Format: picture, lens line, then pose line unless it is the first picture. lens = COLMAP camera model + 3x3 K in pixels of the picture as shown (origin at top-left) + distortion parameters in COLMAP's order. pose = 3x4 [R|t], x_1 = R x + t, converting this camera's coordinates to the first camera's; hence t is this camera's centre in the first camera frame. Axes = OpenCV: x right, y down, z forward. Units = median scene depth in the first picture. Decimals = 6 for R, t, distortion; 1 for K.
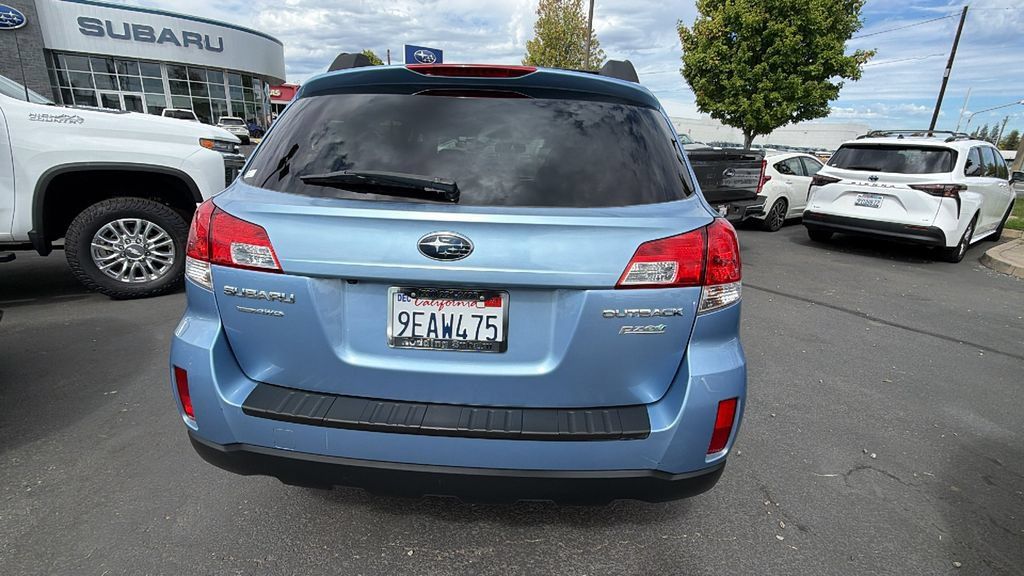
lens RADIAL K [[467.1, 0, 510.5], [0, 467.1, 282.8], [0, 0, 1]] dist [-0.000125, -0.000224]
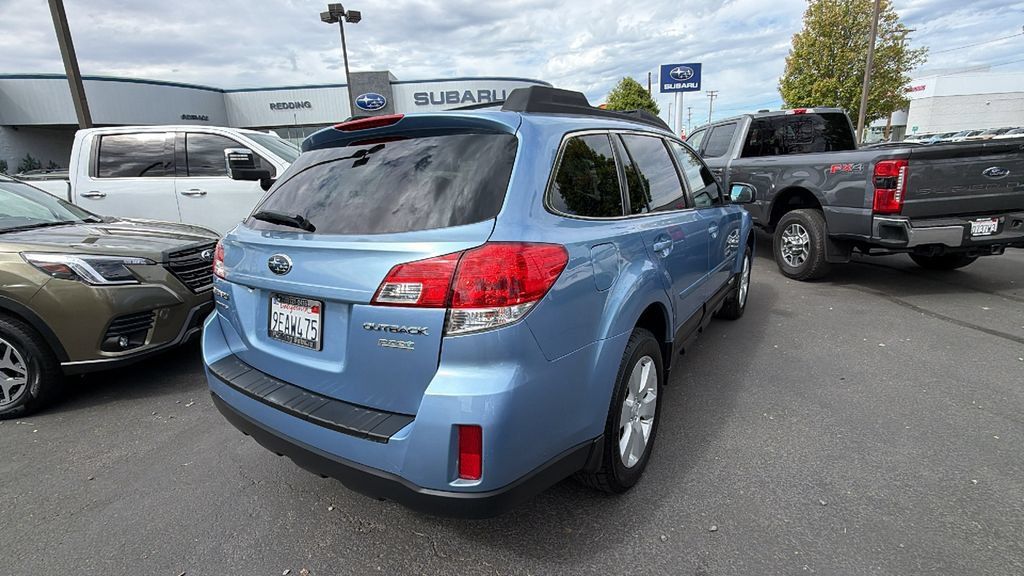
lens RADIAL K [[467.1, 0, 510.5], [0, 467.1, 282.8], [0, 0, 1]] dist [-0.000125, -0.000224]
pose [[0.854701, 0.041754, -0.517438, 1.046888], [-0.063670, 0.997666, -0.024664, -0.032490], [0.515201, 0.054026, 0.855365, 0.185532]]
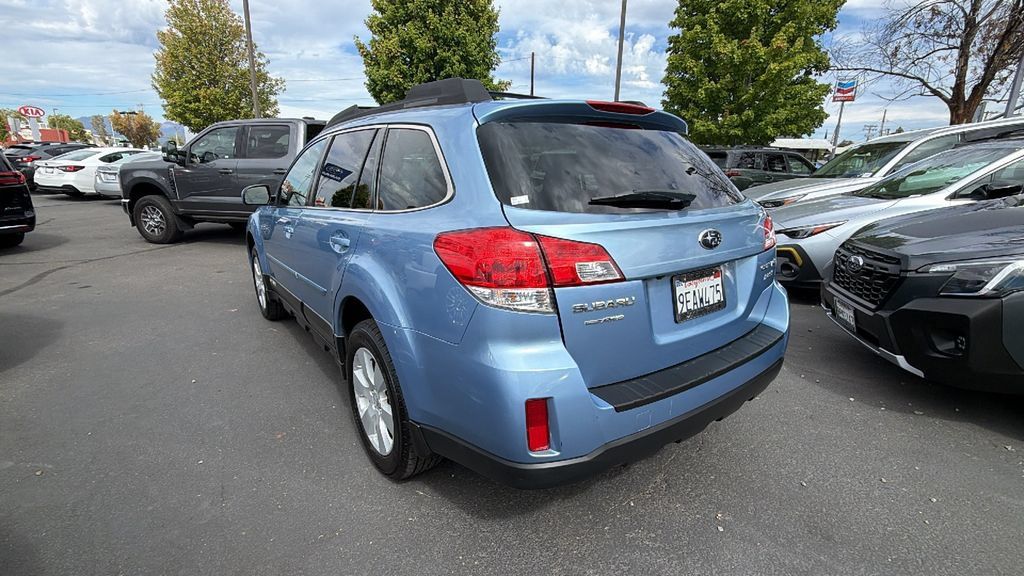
lens RADIAL K [[467.1, 0, 510.5], [0, 467.1, 282.8], [0, 0, 1]] dist [-0.000125, -0.000224]
pose [[0.765823, -0.181236, 0.616984, -1.393627], [0.192436, 0.980084, 0.049036, -0.124813], [-0.613583, 0.081177, 0.785447, 0.257609]]
